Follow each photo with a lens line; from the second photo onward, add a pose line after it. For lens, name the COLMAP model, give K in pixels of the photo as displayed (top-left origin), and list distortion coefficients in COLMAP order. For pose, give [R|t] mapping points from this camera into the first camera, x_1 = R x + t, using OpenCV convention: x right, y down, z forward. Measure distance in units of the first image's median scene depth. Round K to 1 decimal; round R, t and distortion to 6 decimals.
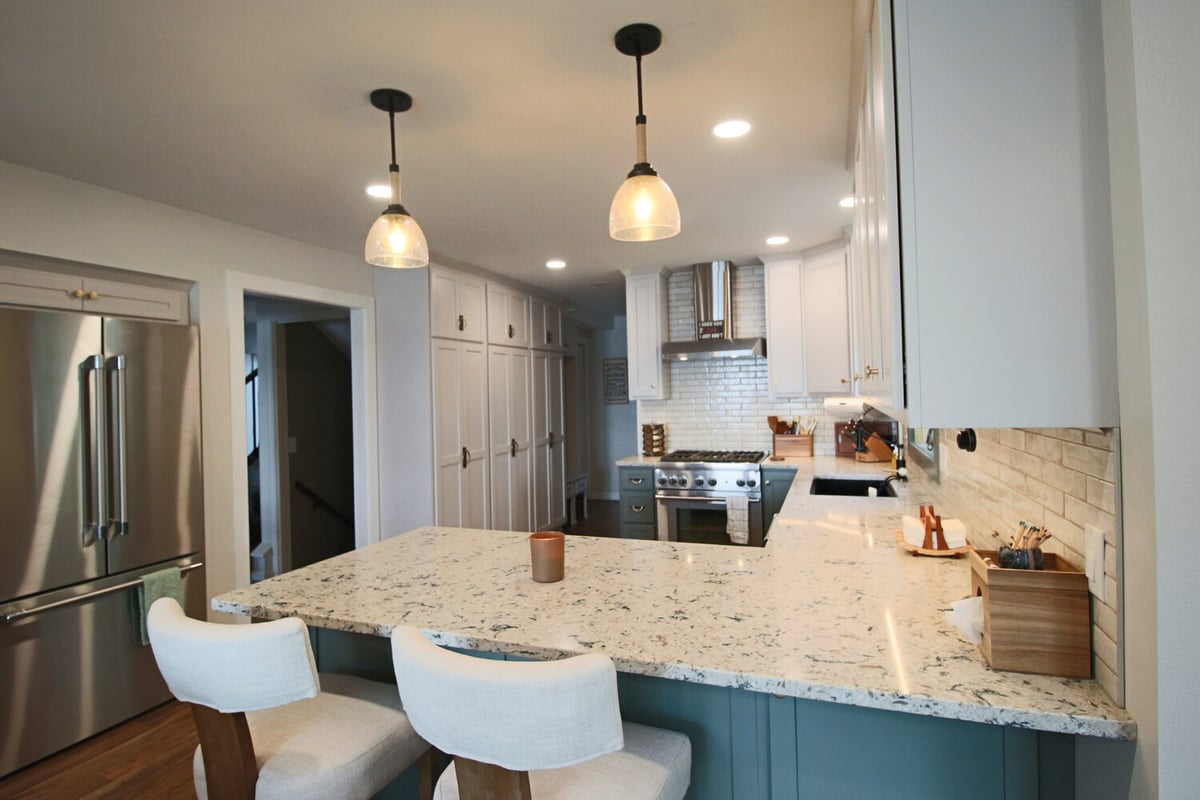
lens RADIAL K [[621.3, 0, 596.9], [0, 621.3, 387.6], [0, 0, 1]] dist [0.001923, -0.015114]
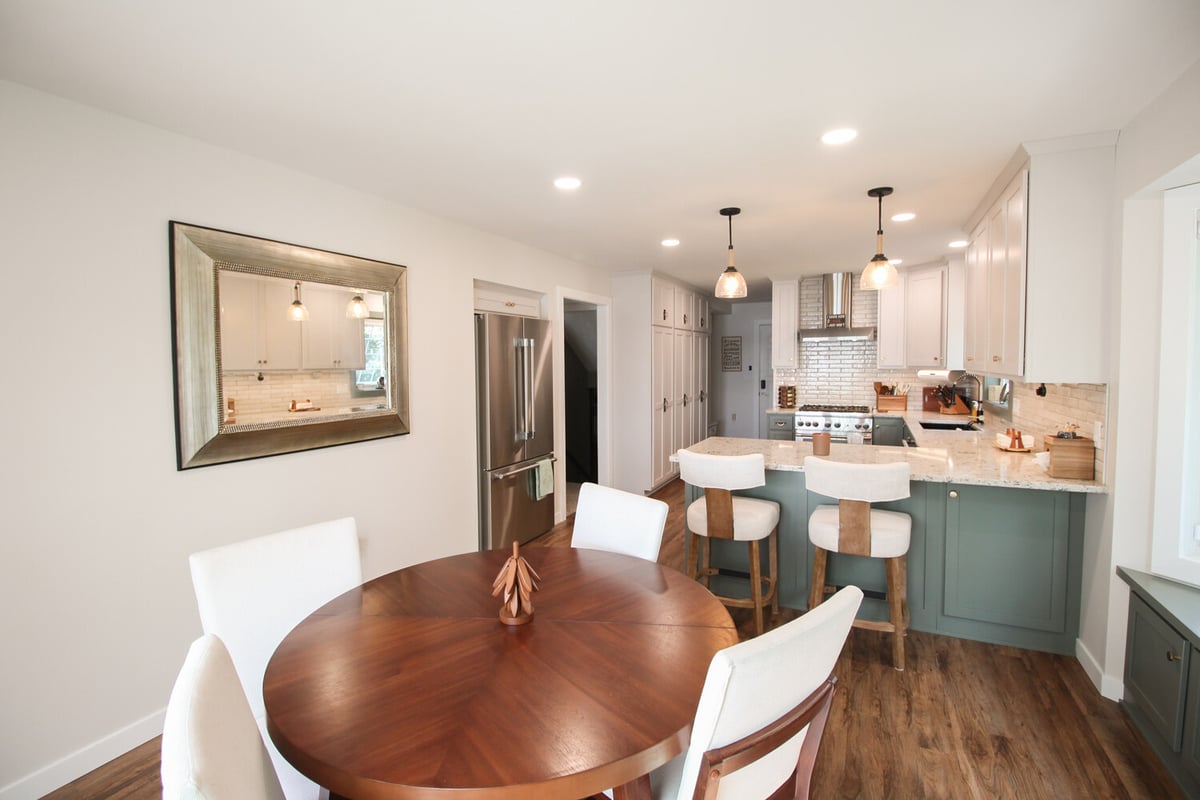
lens RADIAL K [[556.8, 0, 596.3], [0, 556.8, 388.5], [0, 0, 1]] dist [0.000063, -0.013032]
pose [[0.995542, 0.022680, -0.091549, -0.257695], [-0.017259, 0.998075, 0.059575, -0.004459], [0.092723, -0.057730, 0.994017, -0.354341]]
